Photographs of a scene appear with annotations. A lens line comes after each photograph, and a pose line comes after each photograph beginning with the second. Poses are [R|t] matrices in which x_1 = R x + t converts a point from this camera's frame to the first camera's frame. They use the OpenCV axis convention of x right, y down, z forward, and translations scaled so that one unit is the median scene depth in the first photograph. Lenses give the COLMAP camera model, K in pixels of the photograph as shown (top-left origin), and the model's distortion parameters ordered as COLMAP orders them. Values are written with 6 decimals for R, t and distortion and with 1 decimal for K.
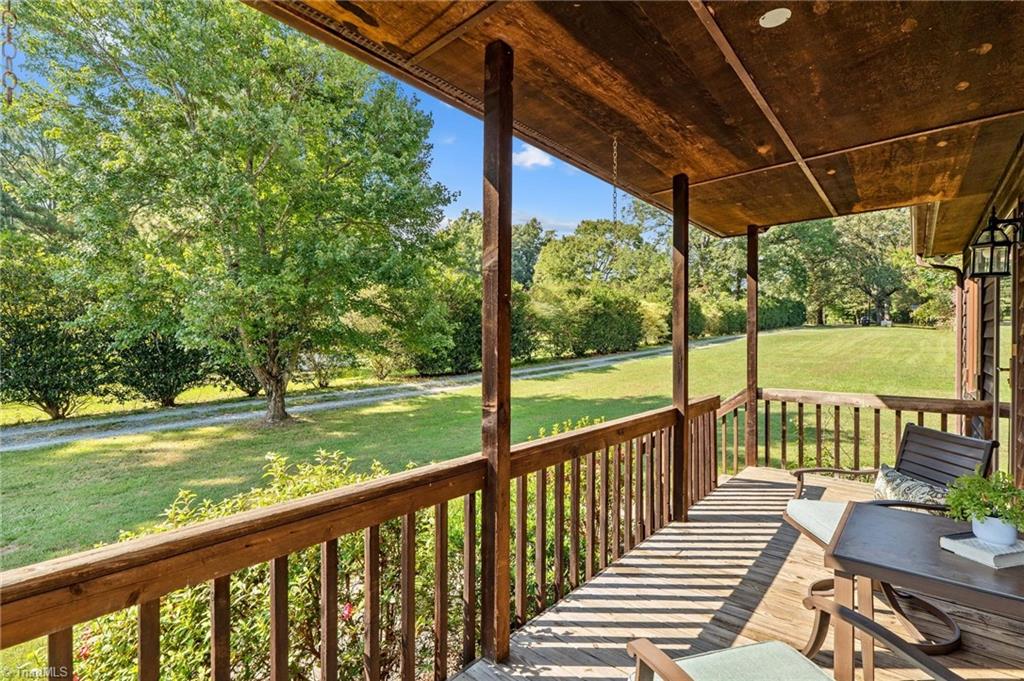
lens RADIAL K [[469.0, 0, 507.7], [0, 469.0, 337.8], [0, 0, 1]] dist [-0.003439, 0.001927]
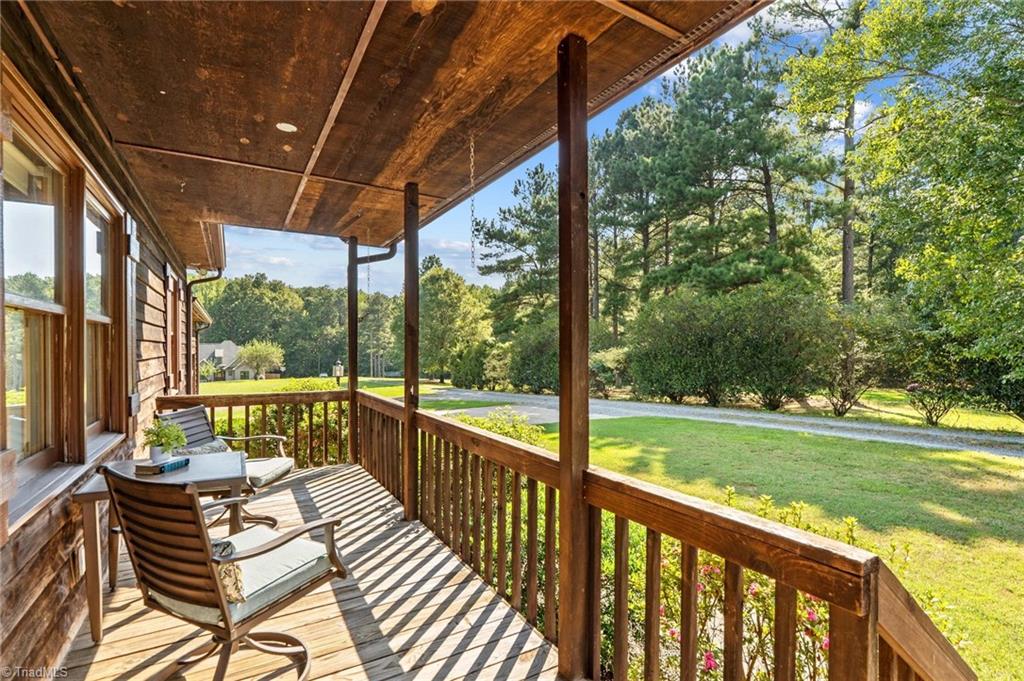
lens RADIAL K [[469.0, 0, 504.3], [0, 469.0, 349.7], [0, 0, 1]] dist [-0.003439, 0.001927]
pose [[-0.317343, -0.000087, -0.948311, 1.229406], [0.001193, 0.999999, -0.000491, 0.015203], [0.948310, -0.001287, -0.317342, 1.484735]]
